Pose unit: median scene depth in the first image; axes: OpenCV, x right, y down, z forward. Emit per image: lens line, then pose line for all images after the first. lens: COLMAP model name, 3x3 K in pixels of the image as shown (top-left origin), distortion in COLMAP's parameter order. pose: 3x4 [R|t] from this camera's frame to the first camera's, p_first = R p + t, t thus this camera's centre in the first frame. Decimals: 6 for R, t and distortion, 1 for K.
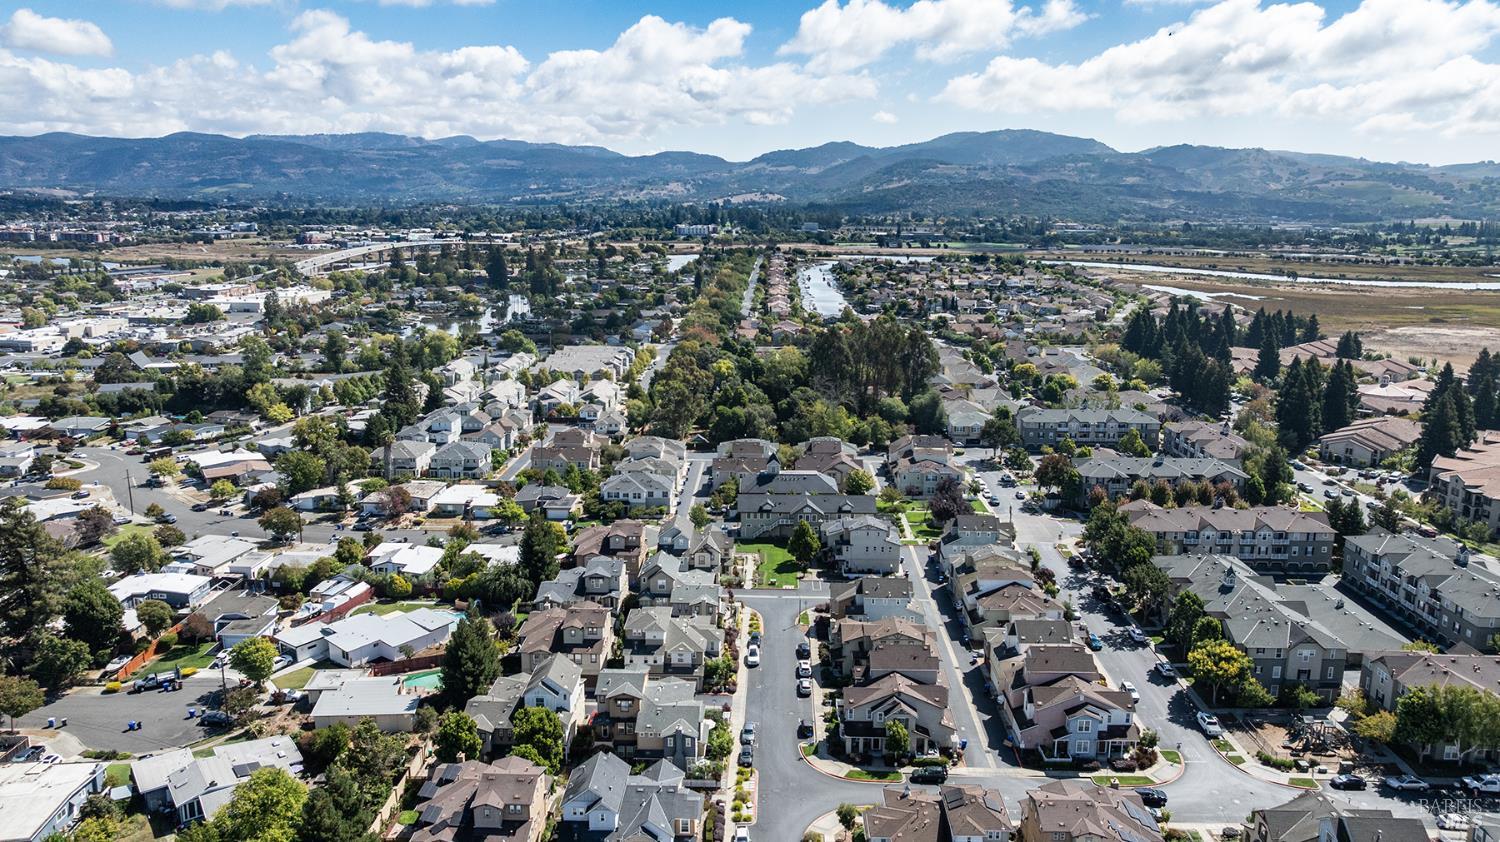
lens RADIAL K [[1068.8, 0, 750.0], [0, 1068.8, 421.0], [0, 0, 1]] dist [-0.008832, -0.000168]
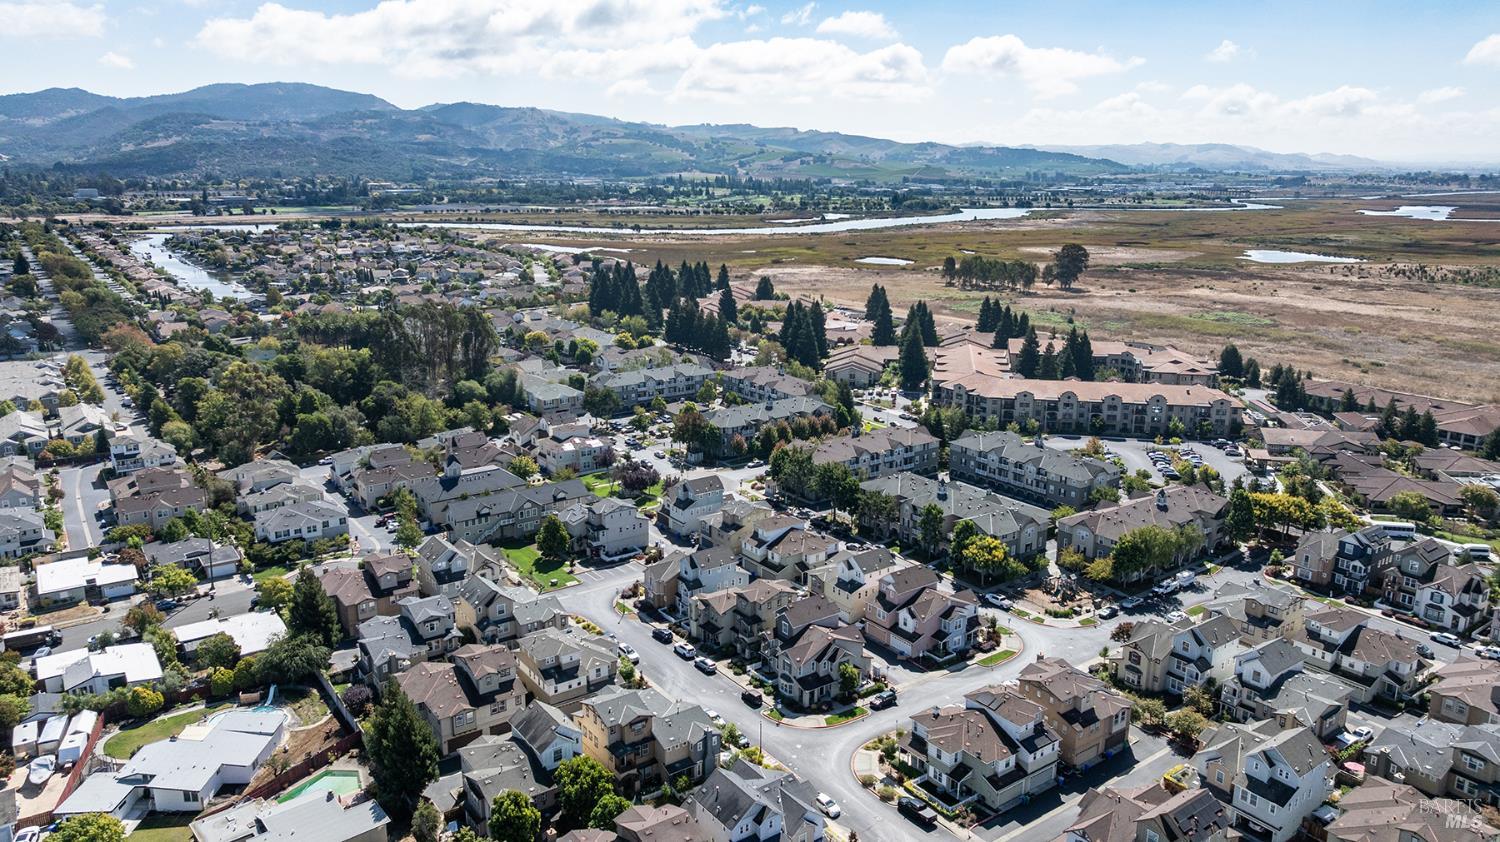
lens RADIAL K [[1068.8, 0, 750.0], [0, 1068.8, 421.0], [0, 0, 1]] dist [-0.008832, -0.000168]
pose [[0.794154, -0.149682, 0.588995, -0.318931], [0.126123, 0.988686, 0.081201, -0.042143], [-0.594486, 0.009799, 0.804047, 0.088641]]
